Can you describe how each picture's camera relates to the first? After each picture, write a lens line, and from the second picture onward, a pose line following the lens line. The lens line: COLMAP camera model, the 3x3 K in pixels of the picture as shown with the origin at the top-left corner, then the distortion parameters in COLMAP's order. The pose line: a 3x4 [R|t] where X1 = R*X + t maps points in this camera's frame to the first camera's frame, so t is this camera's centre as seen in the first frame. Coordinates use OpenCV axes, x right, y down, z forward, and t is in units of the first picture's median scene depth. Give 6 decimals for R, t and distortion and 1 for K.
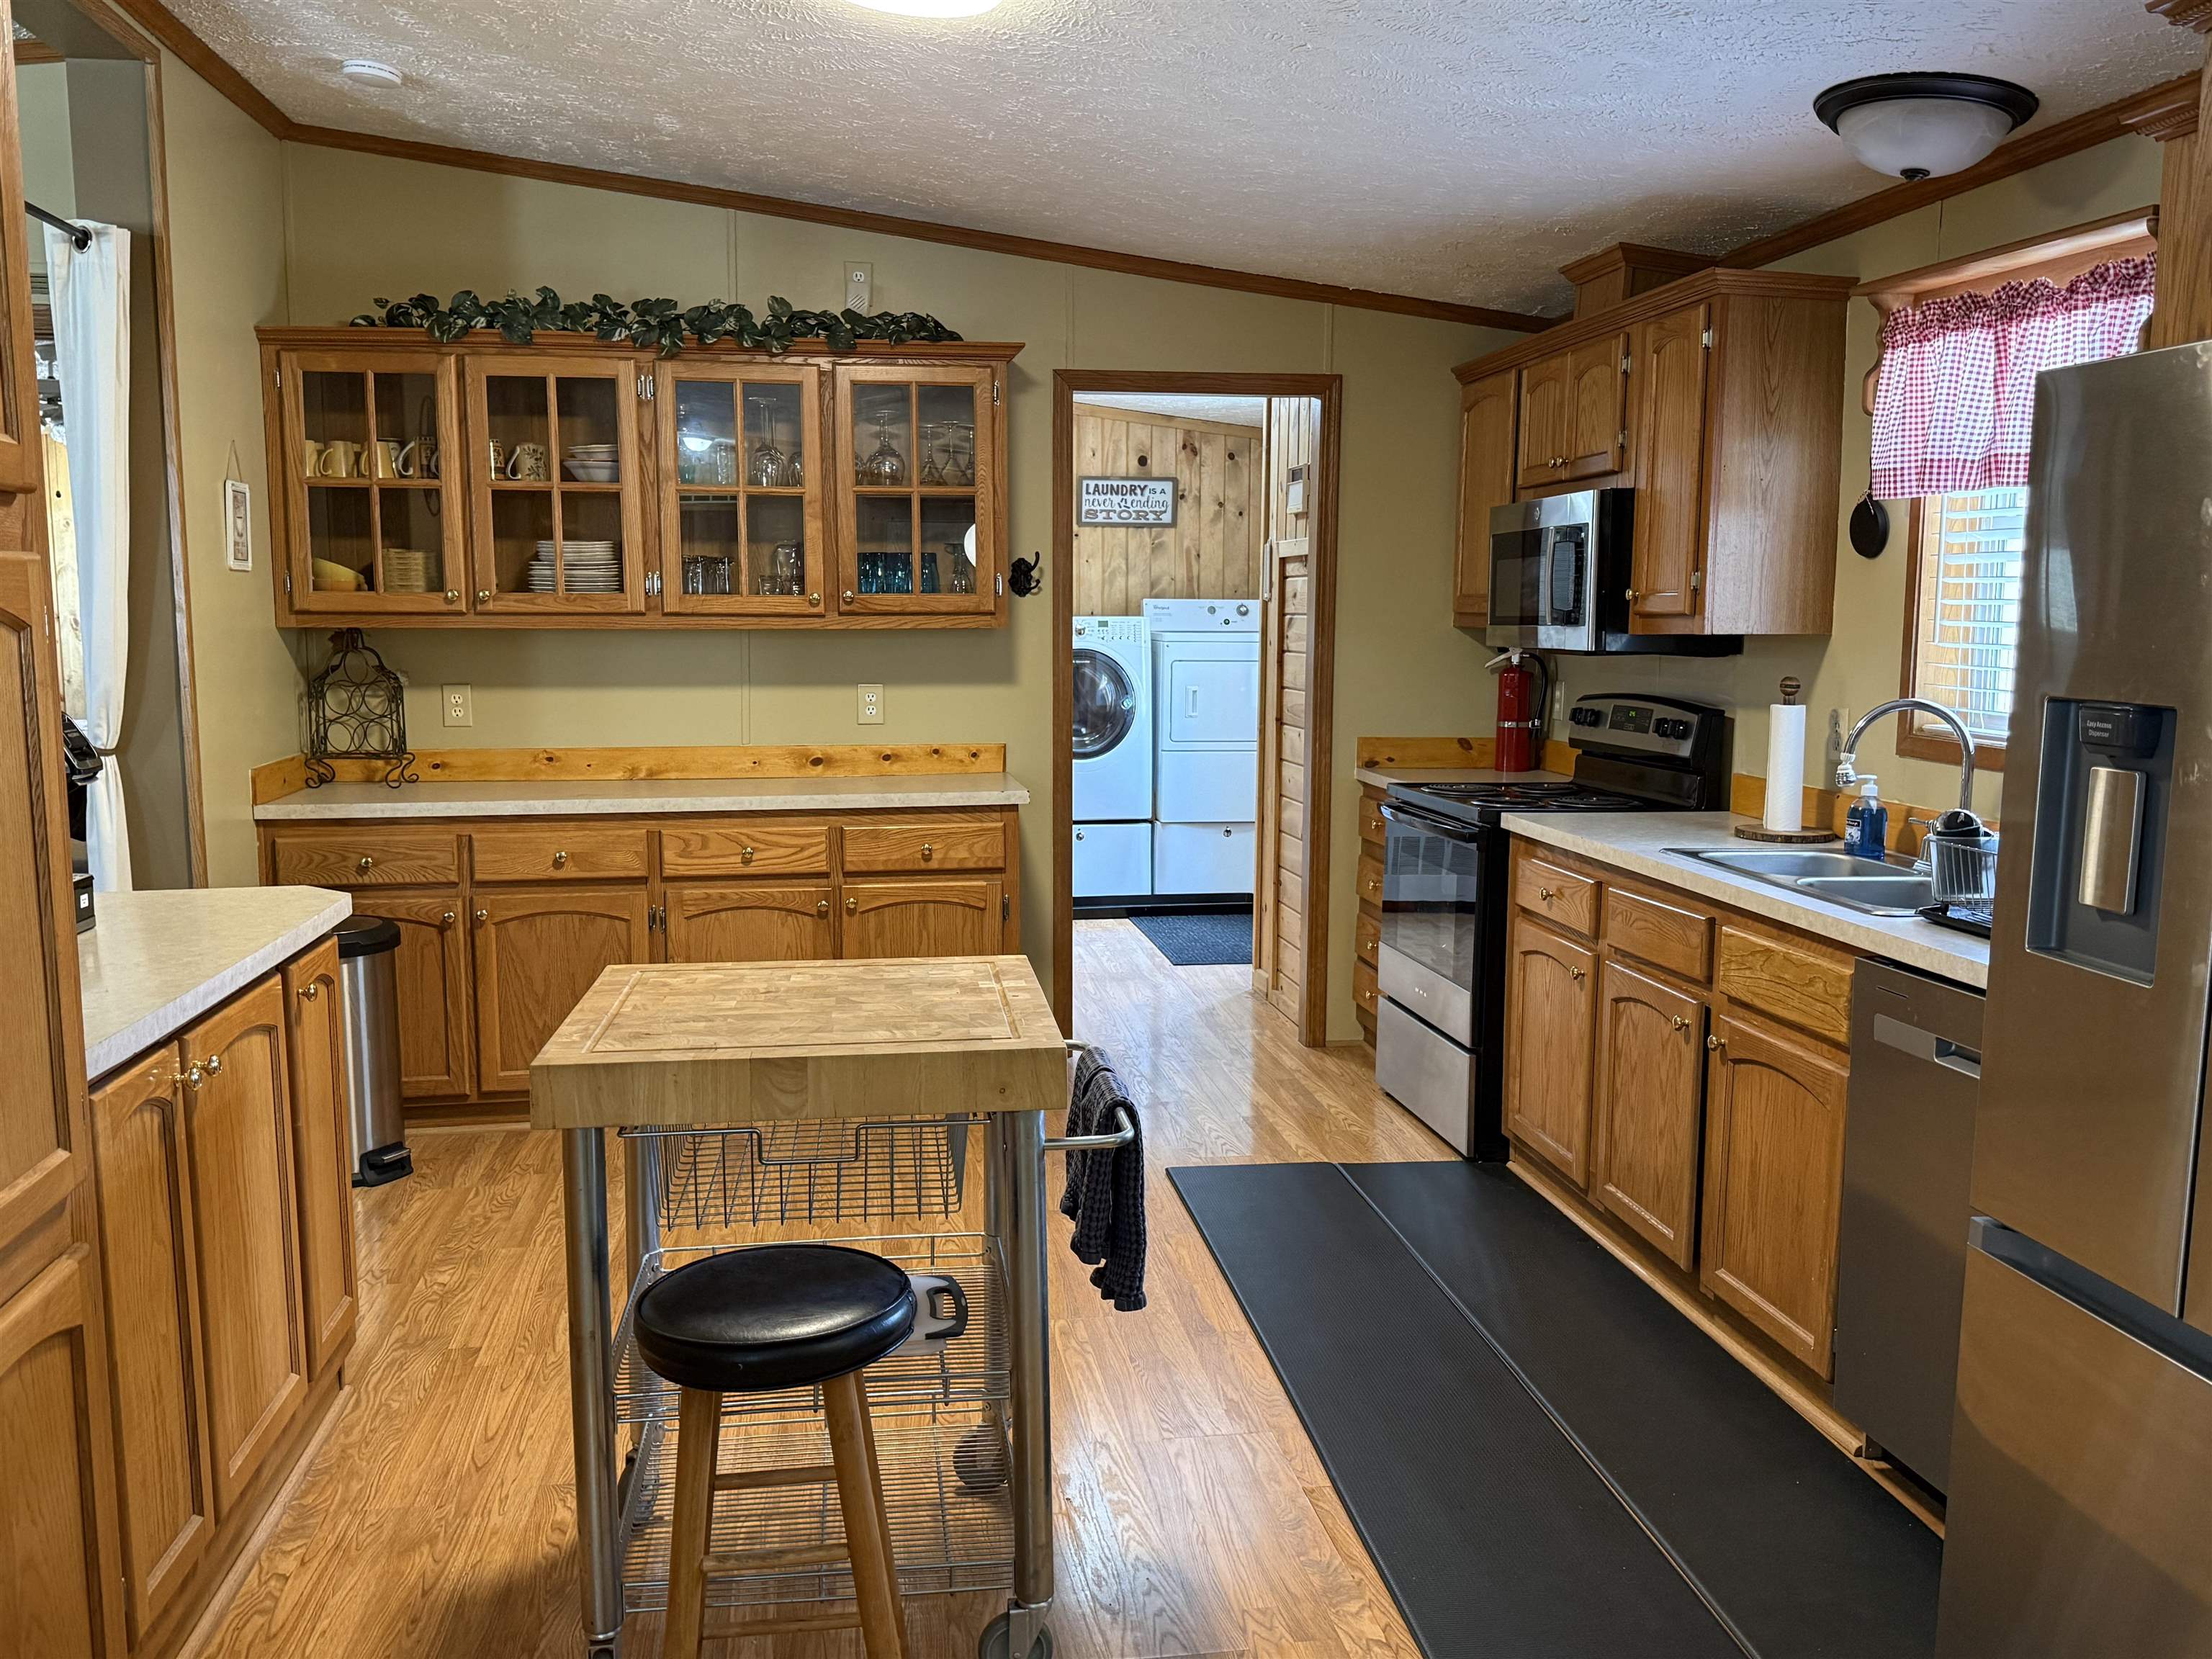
lens RADIAL K [[1887.6, 0, 1118.4], [0, 1887.6, 844.9], [0, 0, 1]] dist [0.070371, -0.113497]
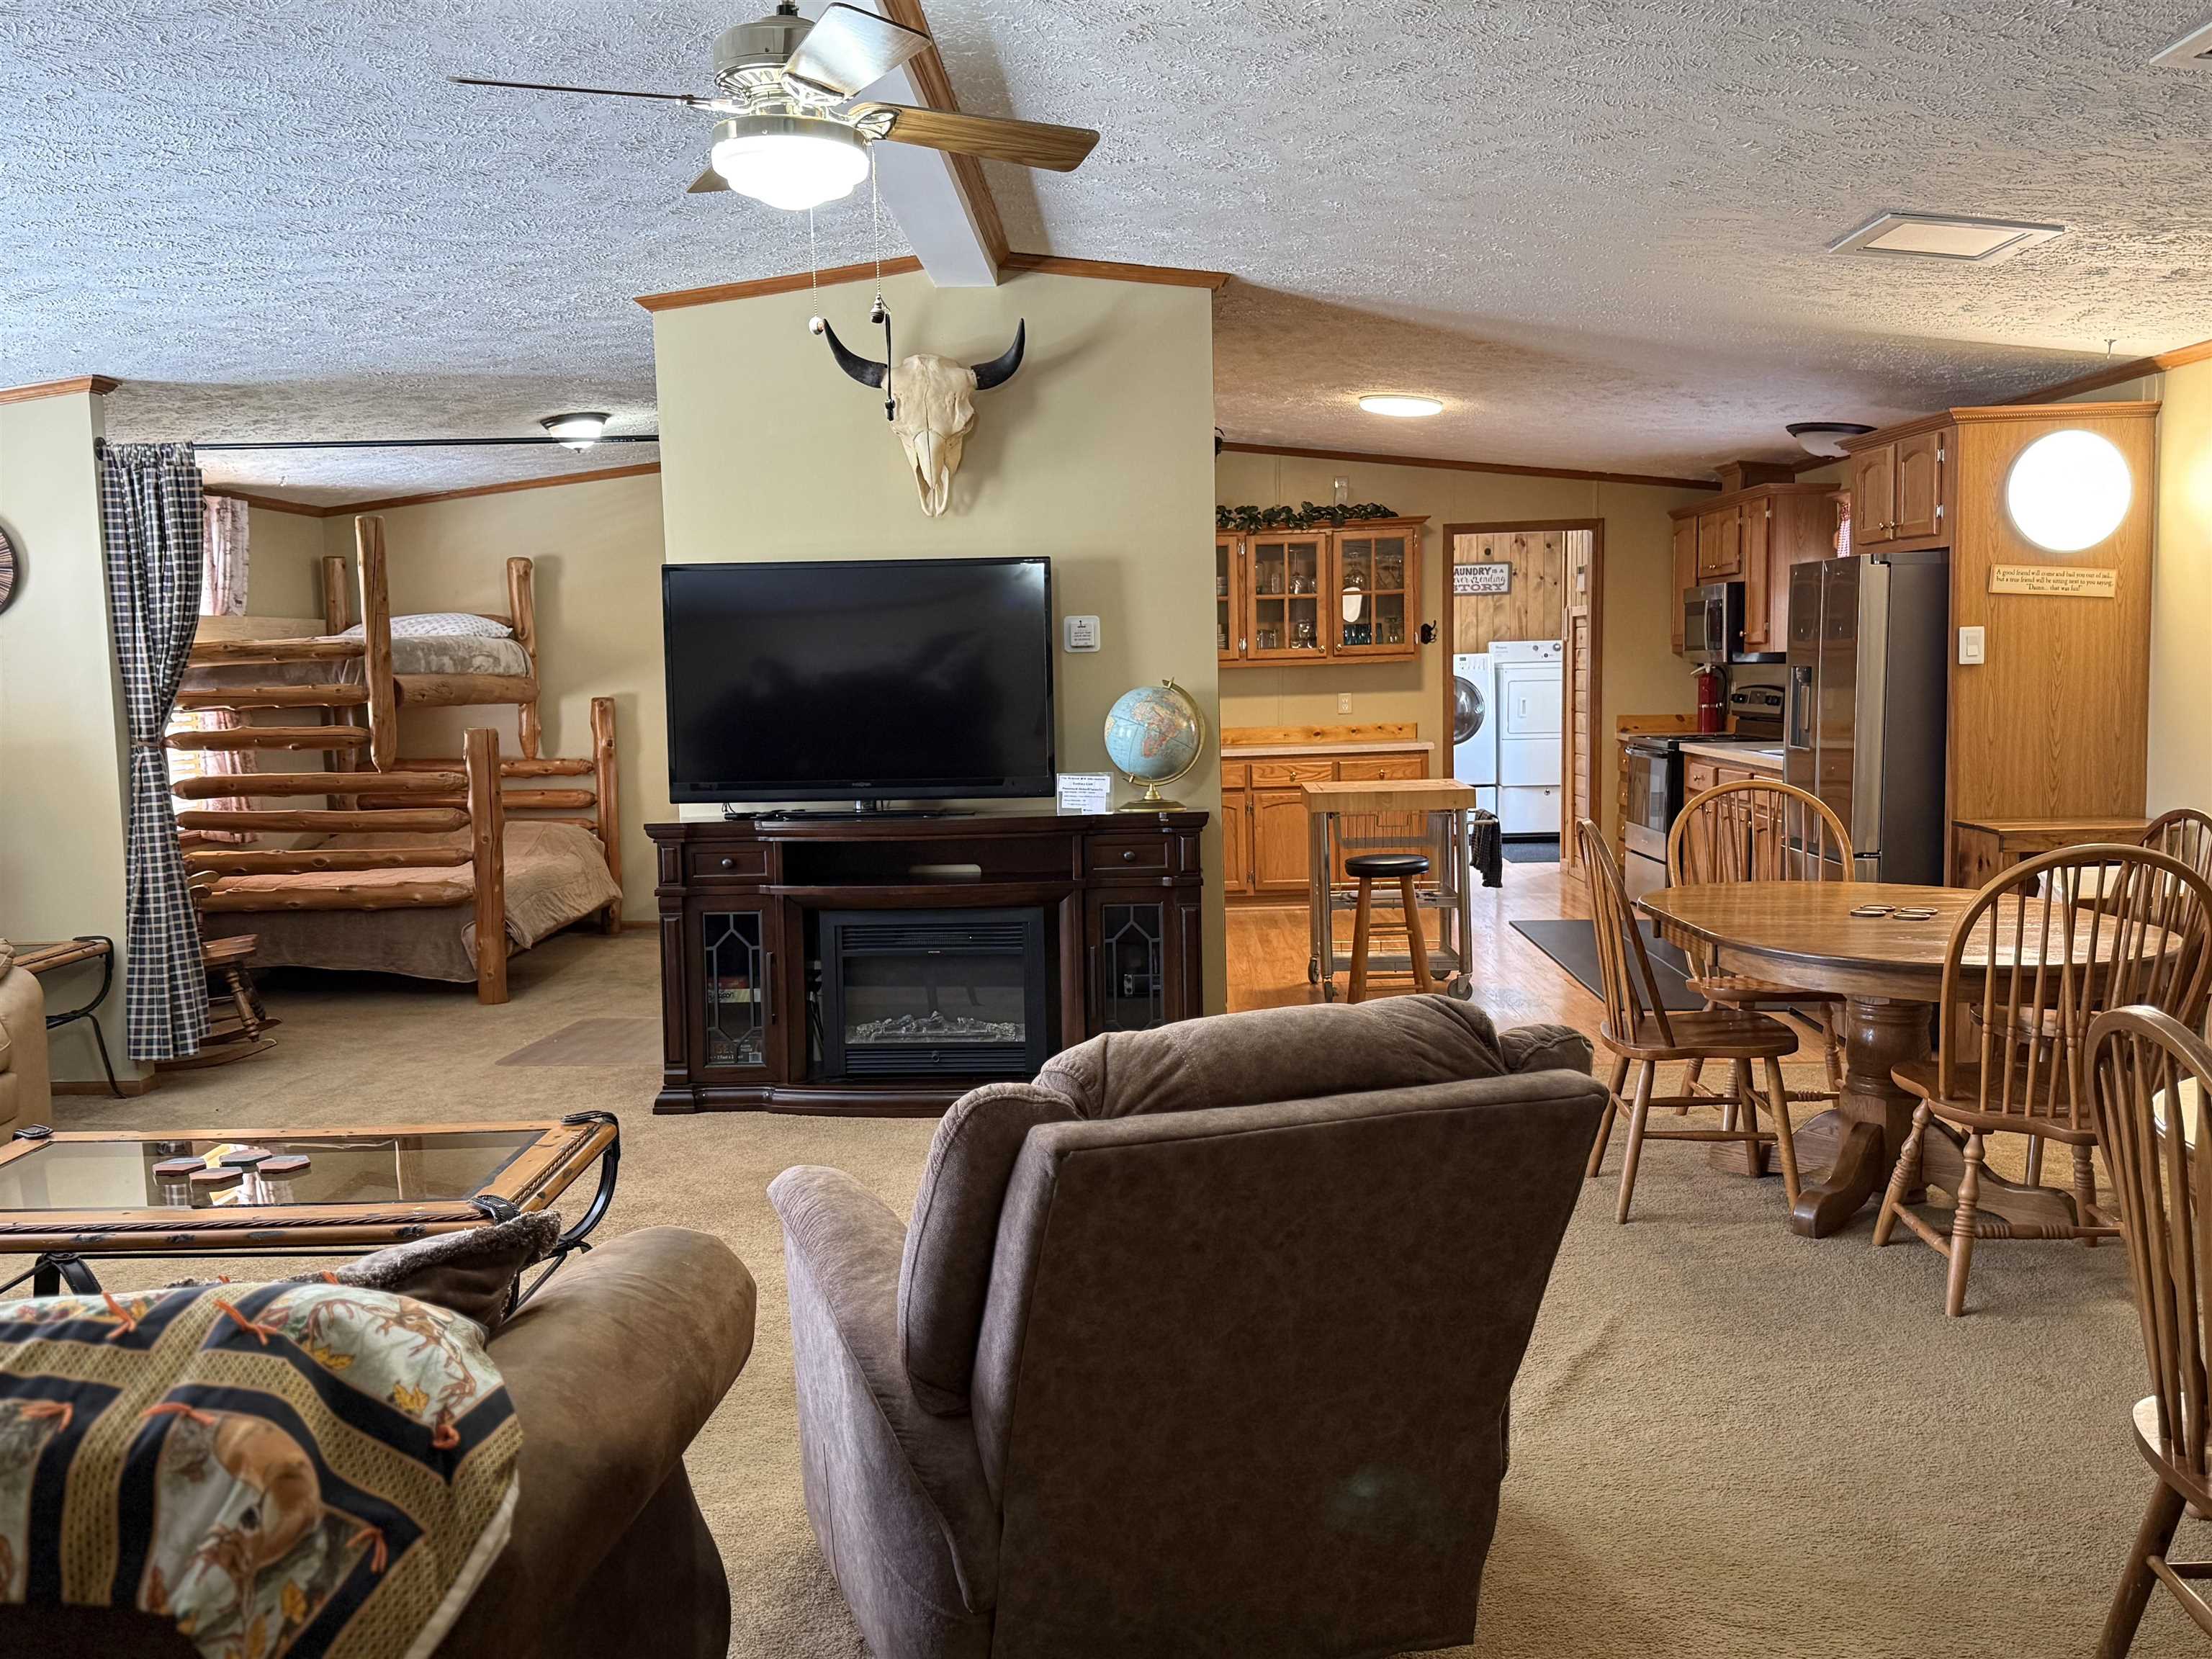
lens RADIAL K [[1887.6, 0, 1031.9], [0, 1887.6, 847.2], [0, 0, 1]] dist [0.070371, -0.113497]
pose [[0.976353, -0.008487, -0.216016, -0.028961], [0.003247, 0.999692, -0.024605, 0.116720], [0.216158, 0.023322, 0.976080, -0.926668]]
